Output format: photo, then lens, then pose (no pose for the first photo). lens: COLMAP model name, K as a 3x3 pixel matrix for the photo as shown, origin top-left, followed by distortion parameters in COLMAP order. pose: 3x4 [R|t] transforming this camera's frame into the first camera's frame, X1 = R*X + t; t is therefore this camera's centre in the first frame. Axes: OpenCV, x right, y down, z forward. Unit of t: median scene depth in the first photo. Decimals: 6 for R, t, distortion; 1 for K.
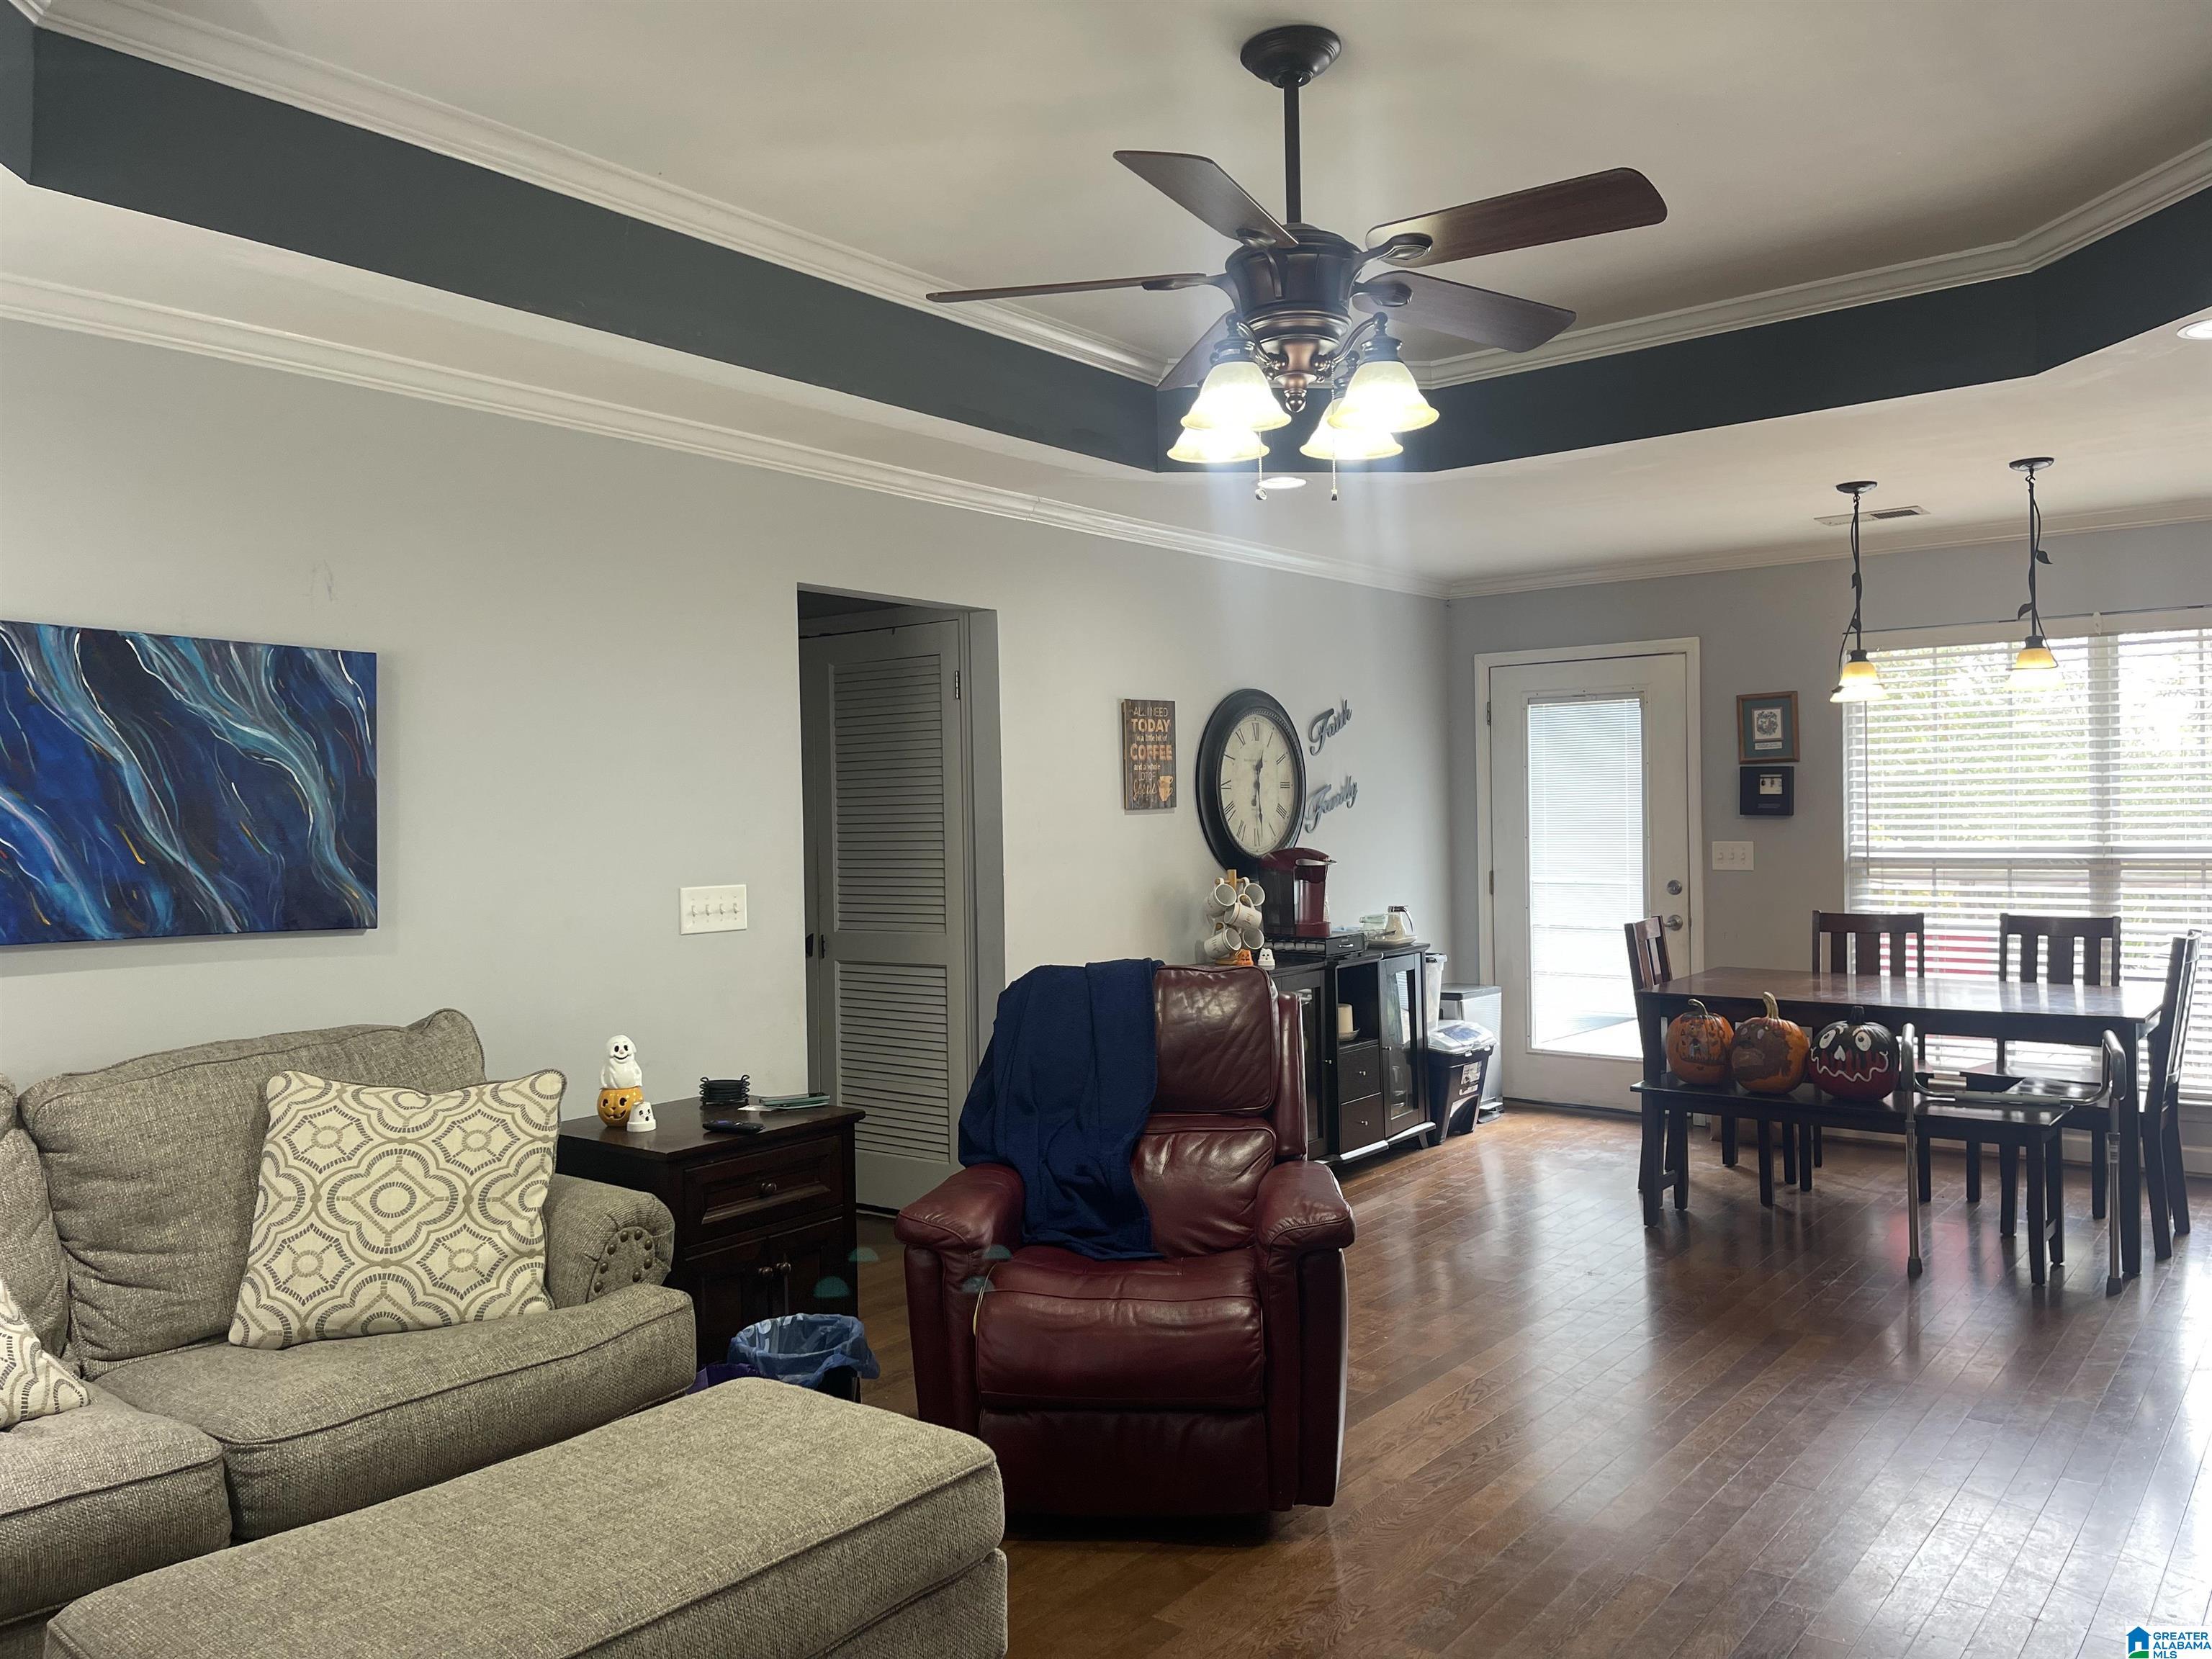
lens RADIAL K [[1649.4, 0, 1106.0], [0, 1649.4, 829.5], [0, 0, 1]] dist [0.000073, 0.000829]
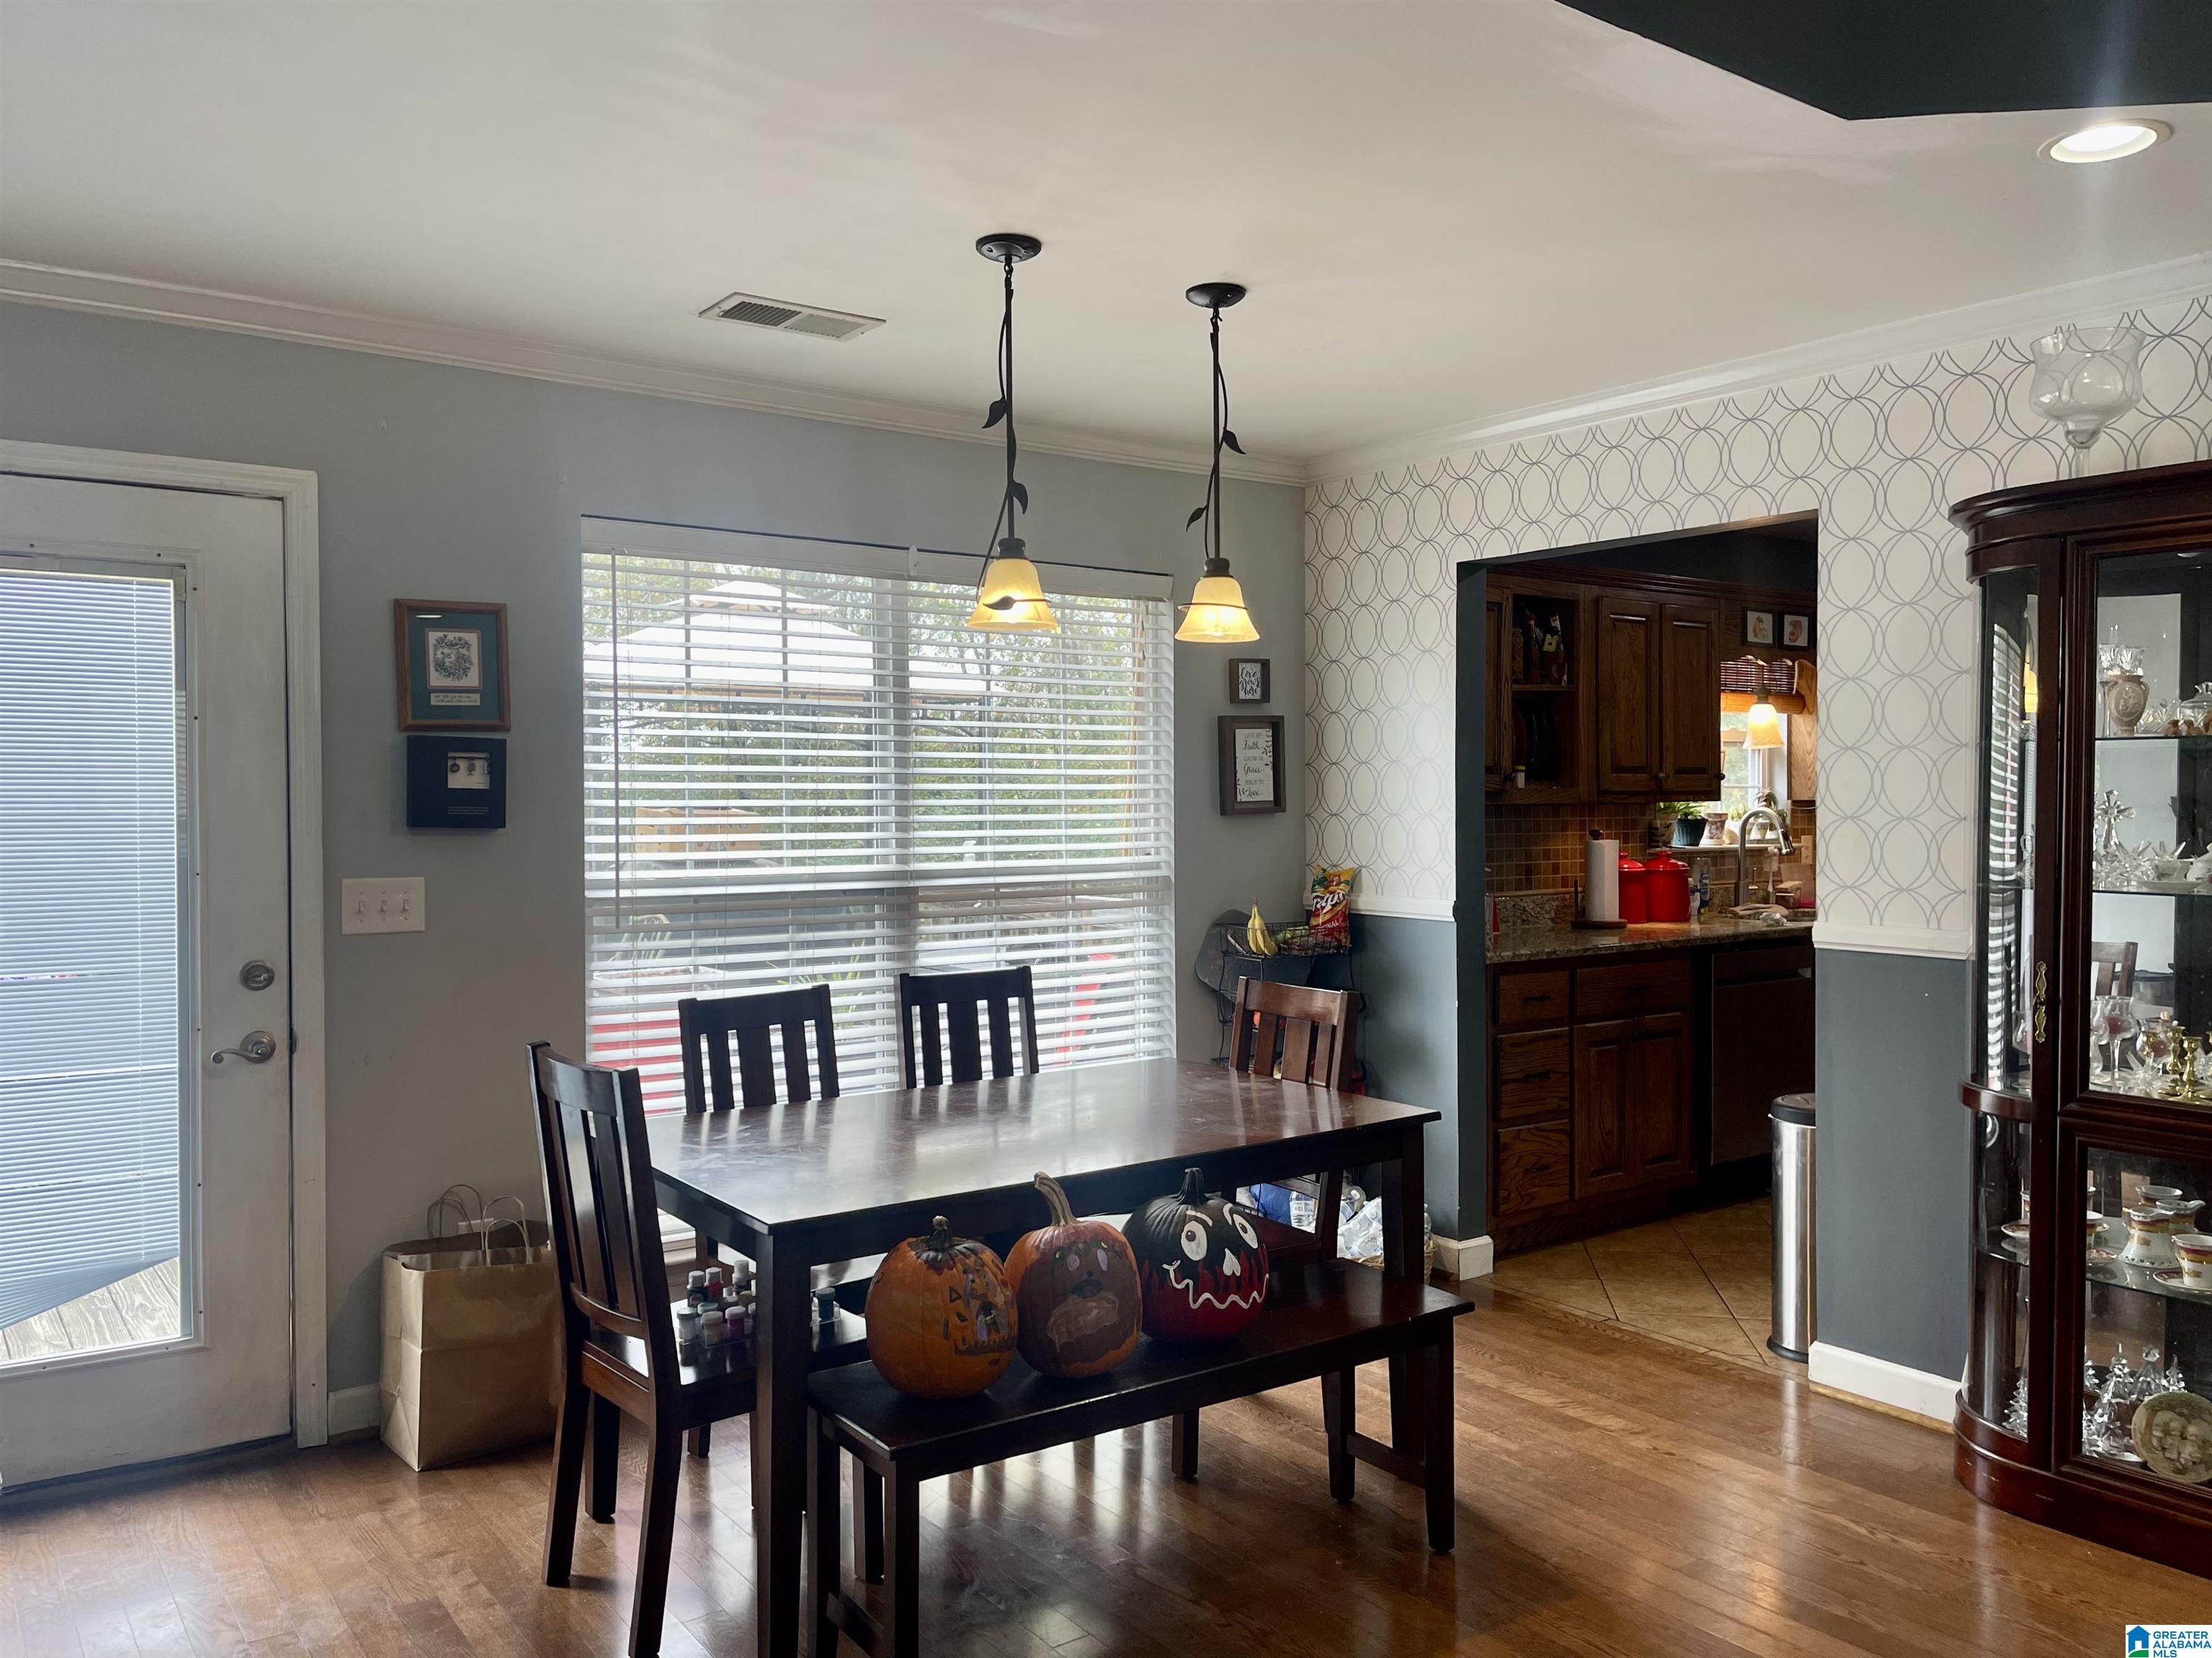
lens RADIAL K [[1717.9, 0, 1106.0], [0, 1717.9, 829.0], [0, 0, 1]] dist [0.000953, 0.002097]
pose [[0.259708, -0.002847, 0.965683, -0.046325], [0.008463, 0.999964, 0.000672, -0.003769], [-0.965650, 0.007998, 0.259723, 0.352436]]
